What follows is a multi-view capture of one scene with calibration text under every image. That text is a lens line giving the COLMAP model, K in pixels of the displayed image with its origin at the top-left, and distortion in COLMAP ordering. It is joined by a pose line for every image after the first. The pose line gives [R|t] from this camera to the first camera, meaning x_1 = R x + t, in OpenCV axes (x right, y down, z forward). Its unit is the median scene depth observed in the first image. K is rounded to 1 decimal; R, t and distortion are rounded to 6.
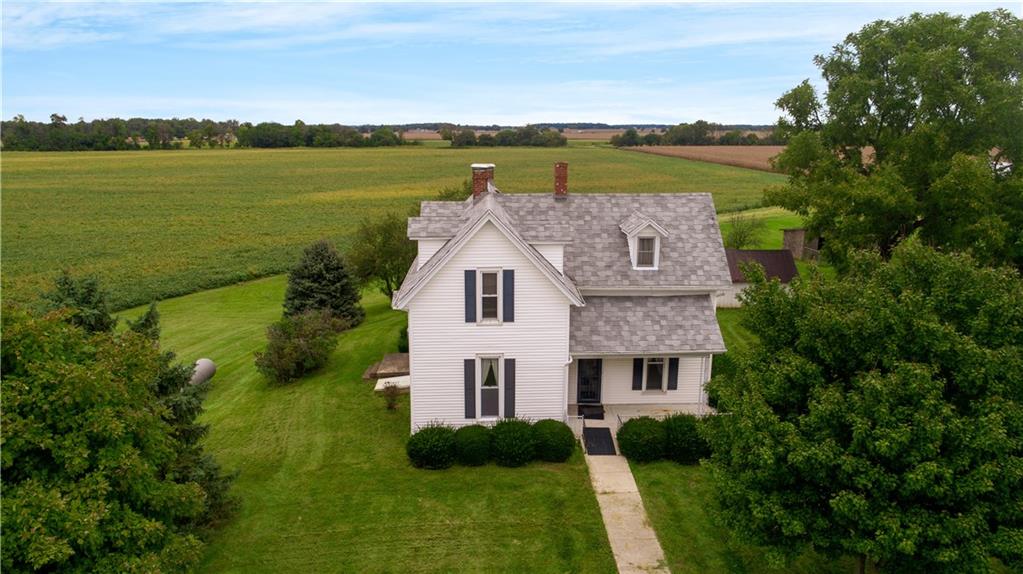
lens RADIAL K [[675.7, 0, 509.7], [0, 675.7, 312.3], [0, 0, 1]] dist [-0.005928, 0.001649]
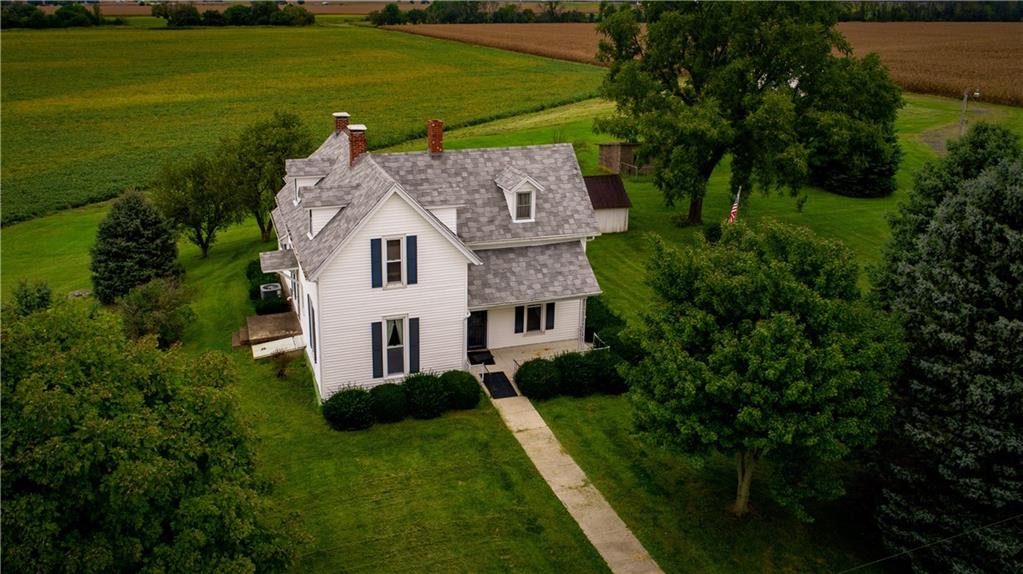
lens RADIAL K [[721.6, 0, 511.5], [0, 721.6, 287.0], [0, 0, 1]] dist [-0.005601, -0.000797]
pose [[0.966279, -0.081026, 0.244418, -0.126093], [0.066245, 0.995476, 0.068114, -0.046941], [-0.248831, -0.049626, 0.967275, -0.128758]]
